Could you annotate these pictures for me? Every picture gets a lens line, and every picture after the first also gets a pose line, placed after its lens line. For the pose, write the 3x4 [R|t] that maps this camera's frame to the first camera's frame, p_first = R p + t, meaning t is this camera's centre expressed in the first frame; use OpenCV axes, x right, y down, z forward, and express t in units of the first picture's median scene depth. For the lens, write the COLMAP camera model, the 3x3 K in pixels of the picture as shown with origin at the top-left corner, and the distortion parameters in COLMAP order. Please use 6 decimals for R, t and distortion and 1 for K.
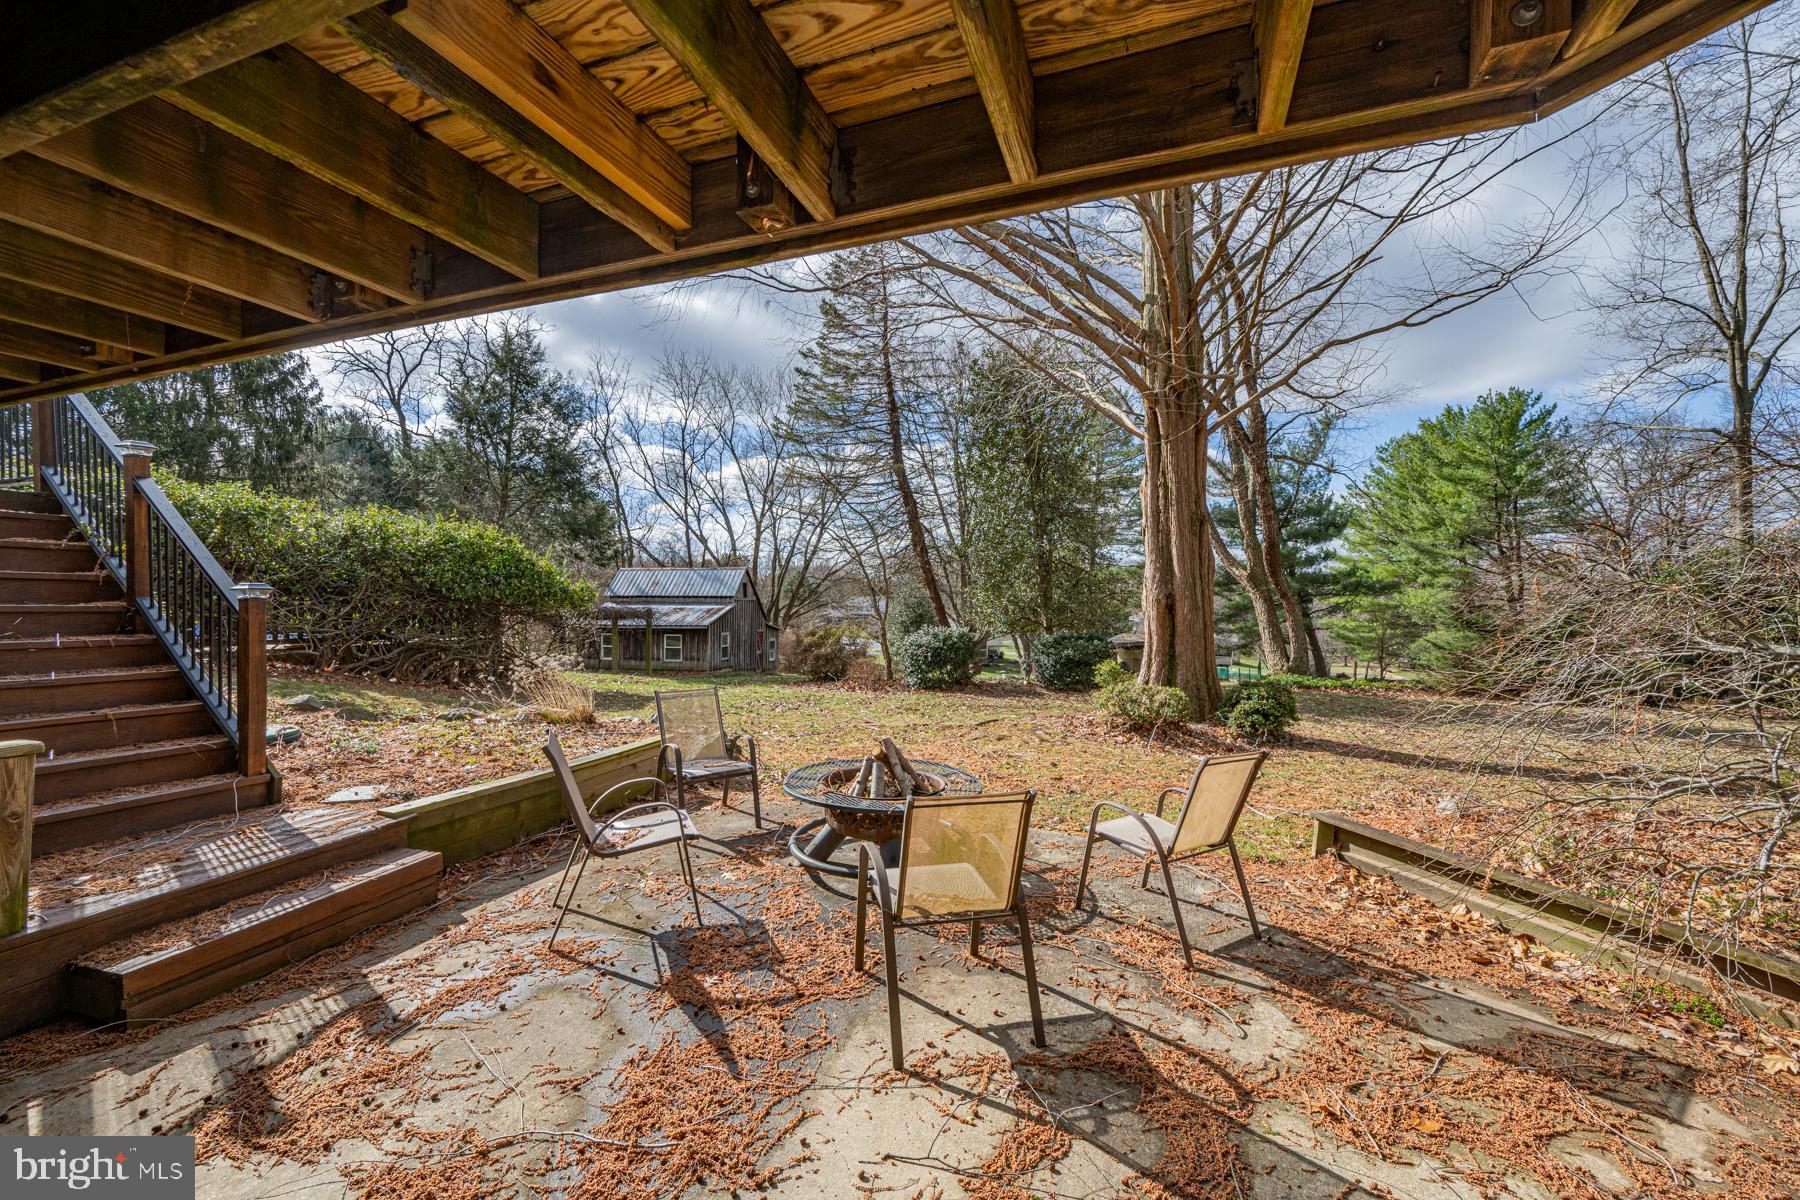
lens RADIAL K [[702.8, 0, 898.0], [0, 702.8, 595.2], [0, 0, 1]] dist [-0.001987, -0.000077]
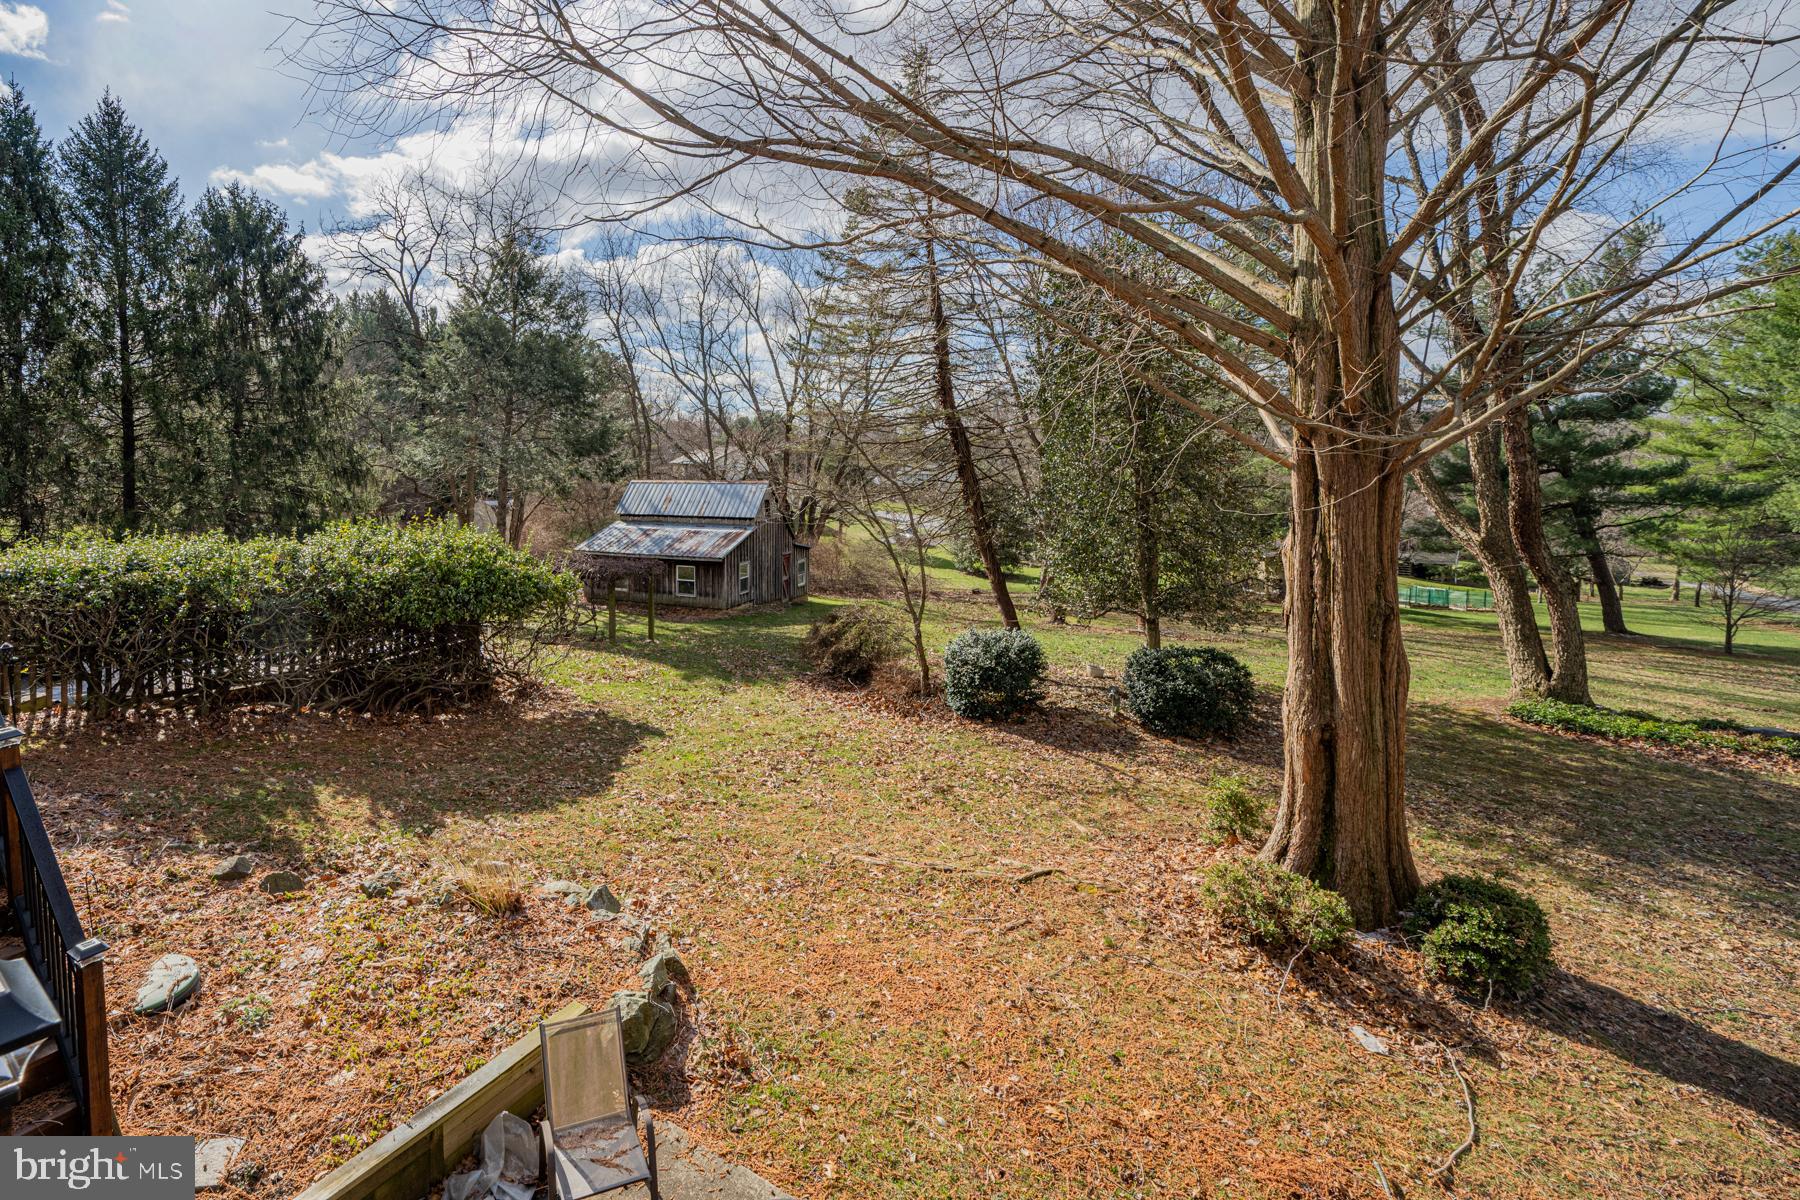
lens RADIAL K [[829.6, 0, 740.2], [0, 829.6, 496.3], [0, 0, 1]] dist [-0.000757, -0.000628]
pose [[0.963287, 0.003860, -0.268447, 0.029543], [0.011869, 0.998307, 0.056944, -0.129654], [0.268212, -0.058040, 0.961610, 0.052618]]
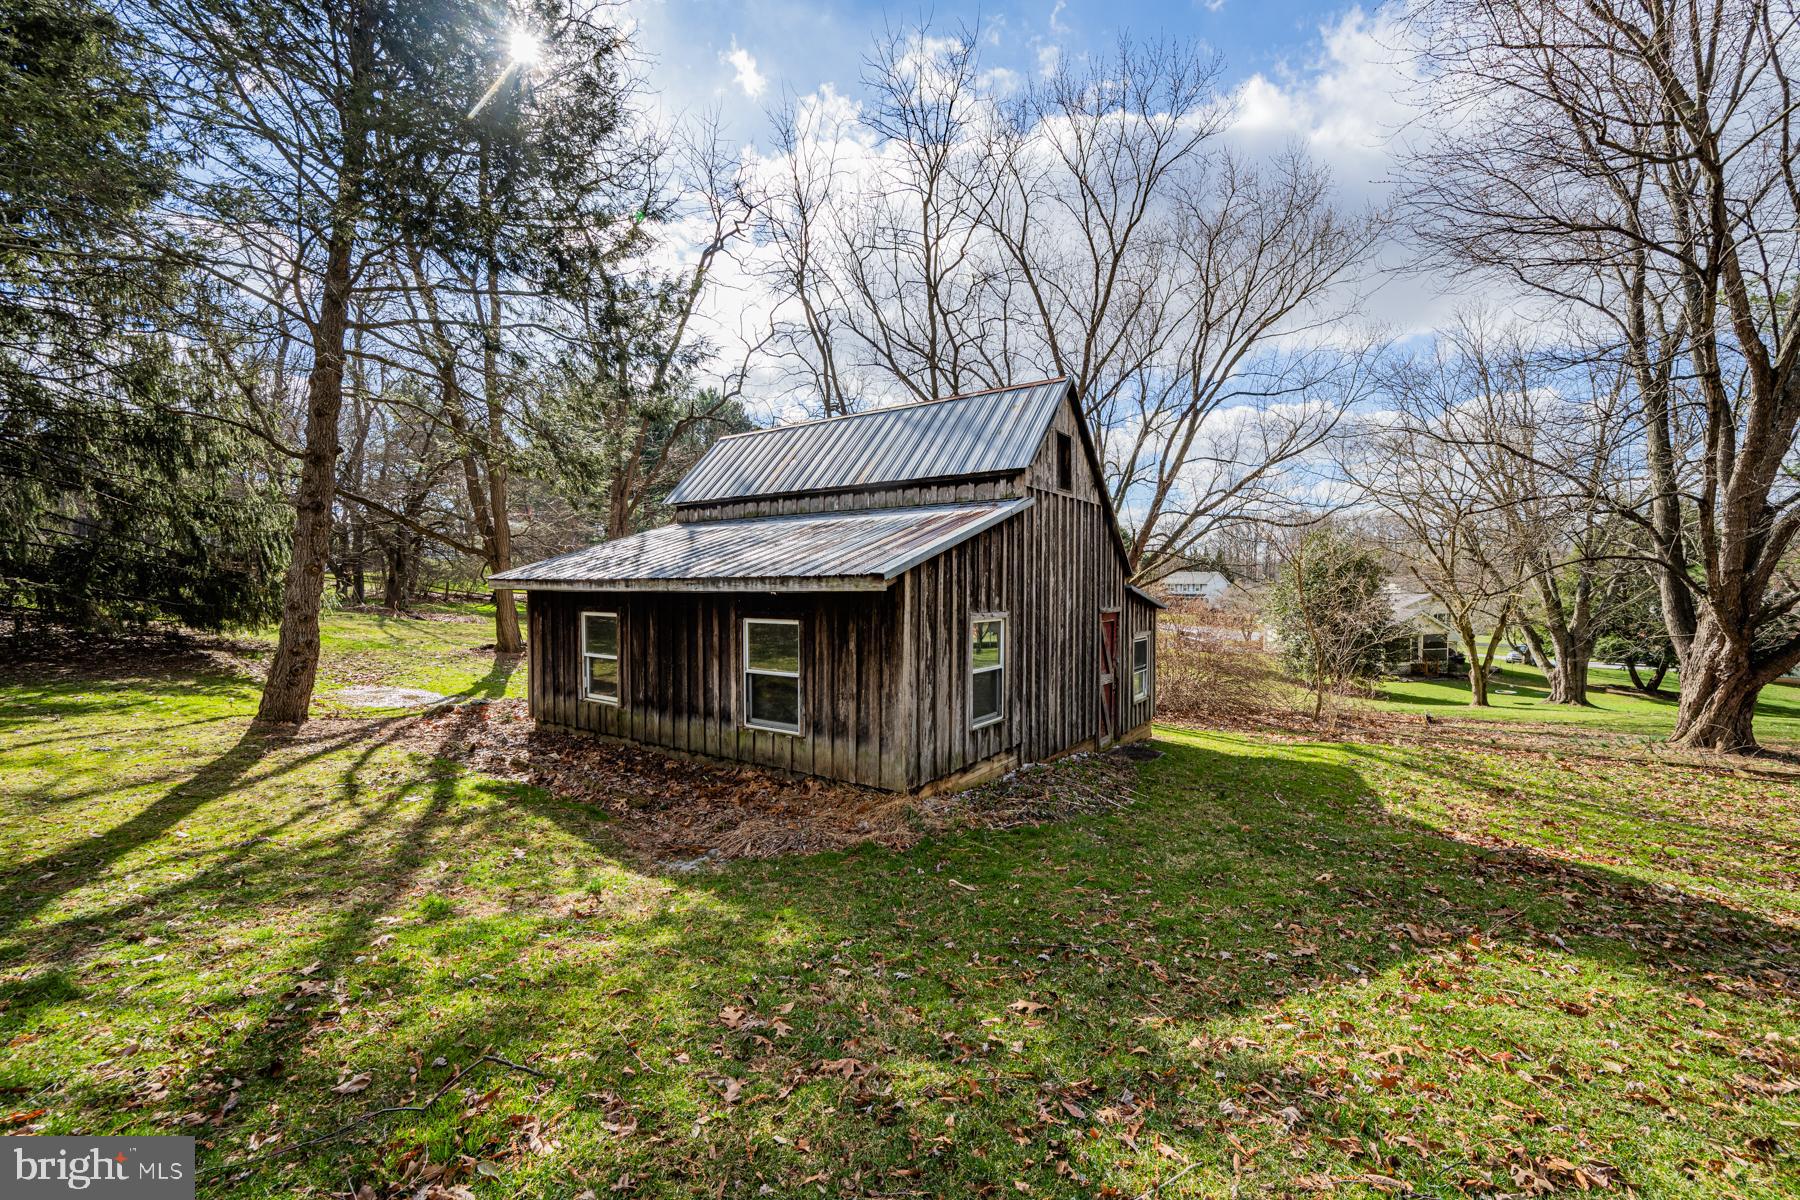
lens RADIAL K [[702.8, 0, 905.3], [0, 702.8, 598.6], [0, 0, 1]] dist [-0.001987, -0.000077]
pose [[0.916204, -0.002479, -0.400705, -0.271800], [0.013128, 0.999630, 0.023833, 0.065179], [0.400498, -0.027097, 0.915897, 1.188670]]
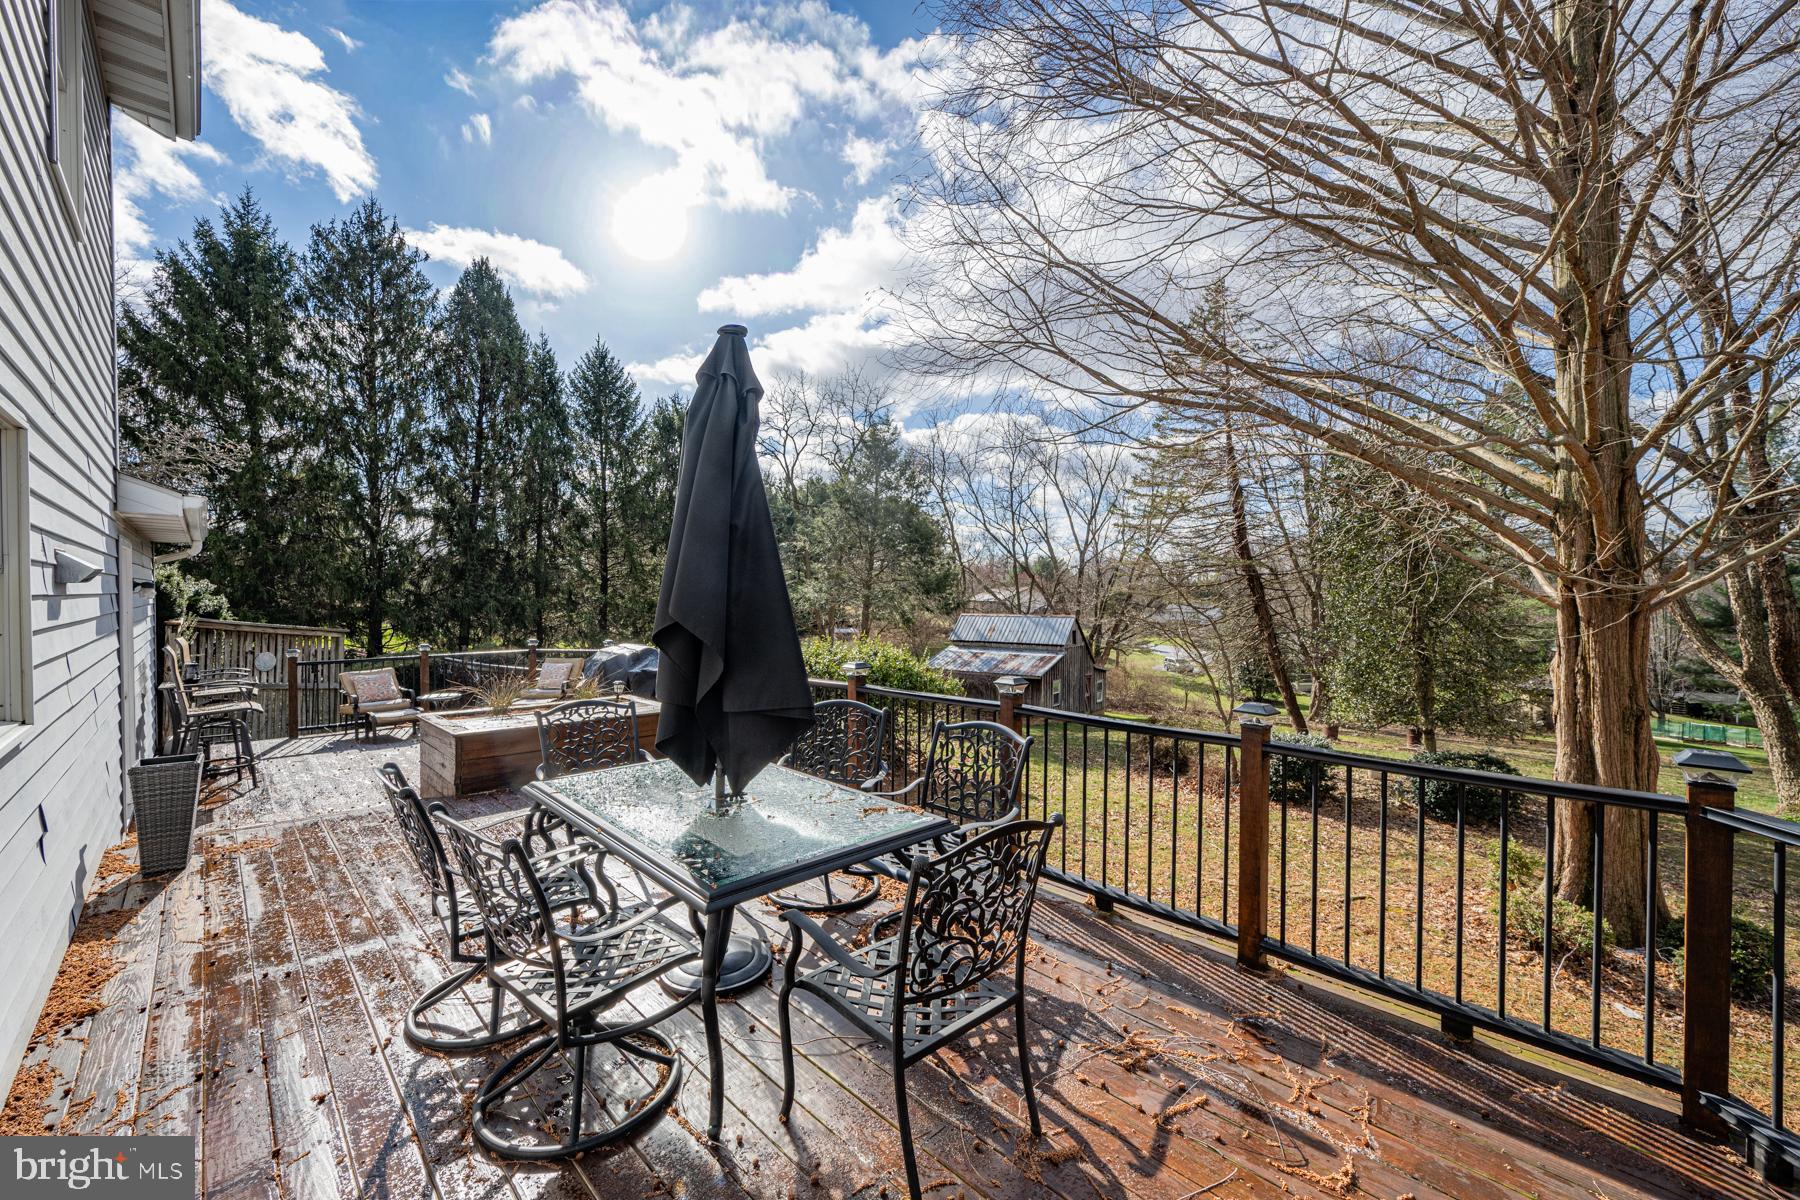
lens RADIAL K [[702.8, 0, 901.0], [0, 702.8, 601.6], [0, 0, 1]] dist [-0.001987, -0.000077]
pose [[0.907080, 0.002216, -0.420952, -0.019465], [0.005565, 0.999836, 0.017257, -0.131709], [0.420921, -0.017996, 0.906919, -0.092888]]
